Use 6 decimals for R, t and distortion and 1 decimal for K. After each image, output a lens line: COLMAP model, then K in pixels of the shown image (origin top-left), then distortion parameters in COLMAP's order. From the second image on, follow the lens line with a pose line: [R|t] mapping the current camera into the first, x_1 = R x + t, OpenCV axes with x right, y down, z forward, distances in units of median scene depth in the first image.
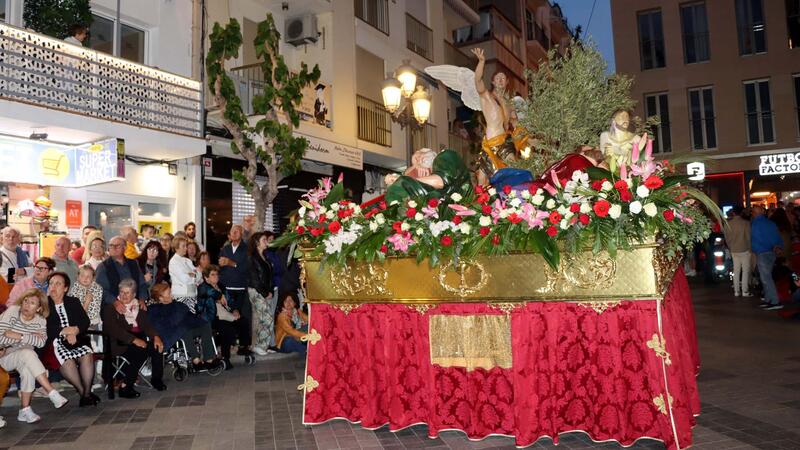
lens RADIAL K [[674.8, 0, 399.2], [0, 674.8, 200.7], [0, 0, 1]] dist [-0.184613, 0.164923]
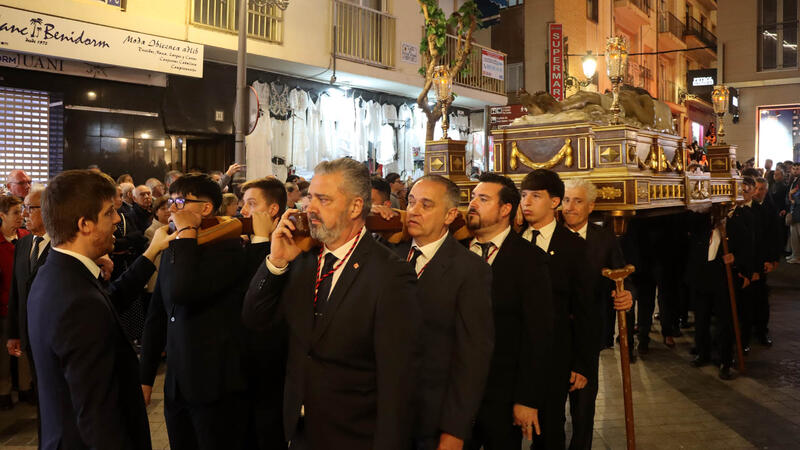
lens RADIAL K [[674.8, 0, 399.2], [0, 674.8, 200.7], [0, 0, 1]] dist [-0.184613, 0.164923]
pose [[0.978939, 0.044702, -0.199198, 0.174819], [-0.022881, 0.993610, 0.110528, -0.003289], [0.202866, -0.103643, 0.973706, 0.308233]]
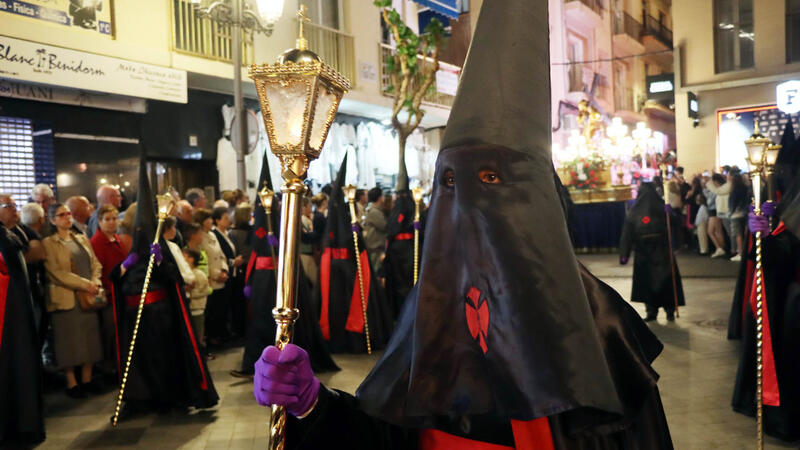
lens RADIAL K [[821.5, 0, 399.3], [0, 821.5, 242.4], [0, 0, 1]] dist [-0.137614, 0.333065]
pose [[0.995711, -0.009954, -0.091983, 0.151037], [0.019895, 0.993973, 0.107804, 0.004544], [0.090356, -0.109172, 0.989908, 0.174433]]
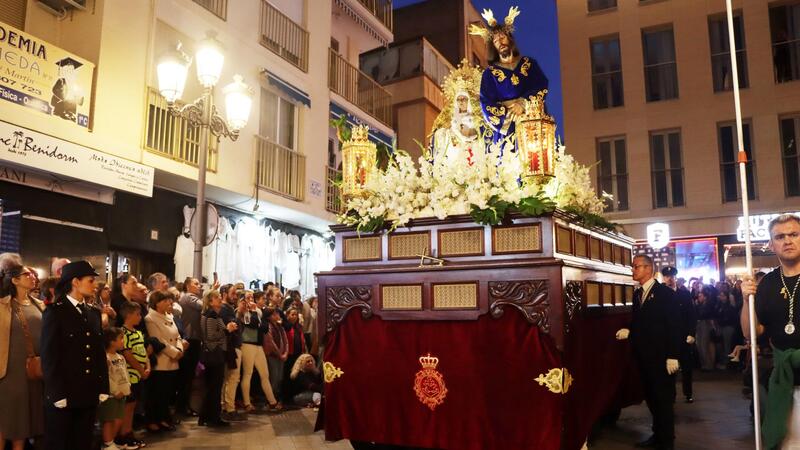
lens RADIAL K [[660.6, 0, 399.5], [0, 660.6, 247.3], [0, 0, 1]] dist [-0.192628, 0.172515]
pose [[0.998964, 0.036859, 0.026687, 0.127316], [-0.035565, 0.998240, -0.047454, 0.019257], [-0.028389, 0.046456, 0.998517, 0.244376]]
